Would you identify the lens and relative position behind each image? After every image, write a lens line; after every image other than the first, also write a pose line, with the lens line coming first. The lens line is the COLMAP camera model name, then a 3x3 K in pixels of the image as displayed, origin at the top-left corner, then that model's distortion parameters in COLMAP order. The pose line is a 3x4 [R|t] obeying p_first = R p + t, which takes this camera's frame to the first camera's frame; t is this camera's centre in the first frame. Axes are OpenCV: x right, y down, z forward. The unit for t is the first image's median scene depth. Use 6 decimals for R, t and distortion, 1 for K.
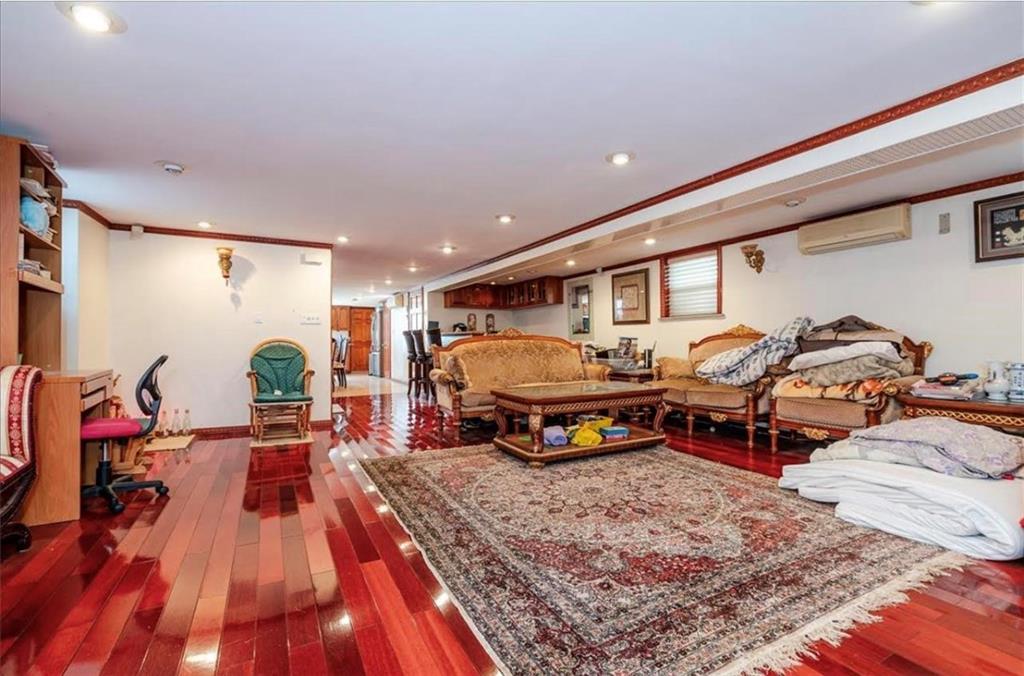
lens RADIAL K [[429.8, 0, 509.7], [0, 429.8, 337.0], [0, 0, 1]] dist [0.000881, 0.000094]
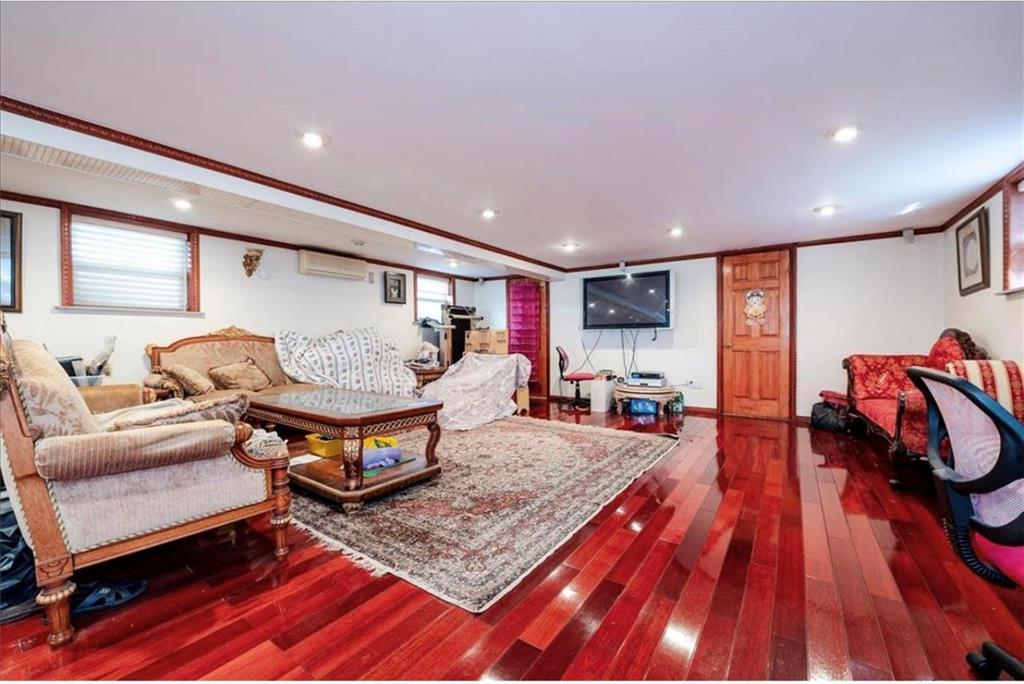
lens RADIAL K [[403.9, 0, 510.6], [0, 403.9, 339.5], [0, 0, 1]] dist [-0.002980, -0.000153]
pose [[-0.427246, 0.008664, 0.904094, -0.742925], [-0.002893, 0.999936, -0.010949, 0.012633], [-0.904131, -0.007293, -0.427193, 1.143359]]
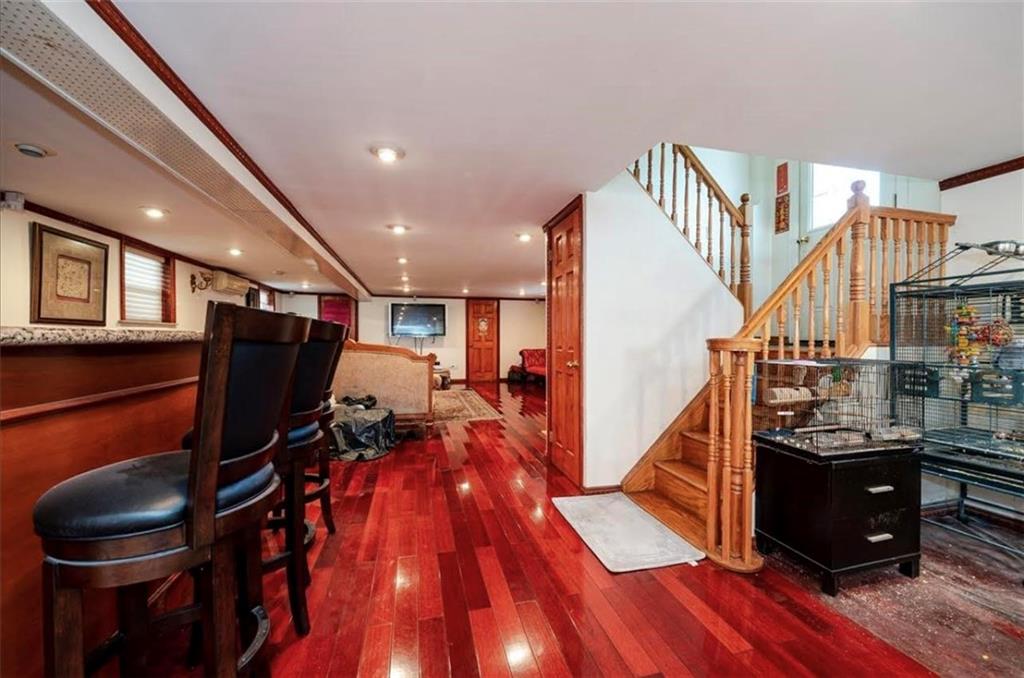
lens RADIAL K [[429.8, 0, 513.3], [0, 429.8, 341.0], [0, 0, 1]] dist [0.000881, 0.000094]
pose [[-0.961804, 0.004773, 0.273697, -0.869840], [0.003913, 0.999986, -0.003689, -0.005113], [-0.273711, -0.002477, -0.961809, 2.669963]]
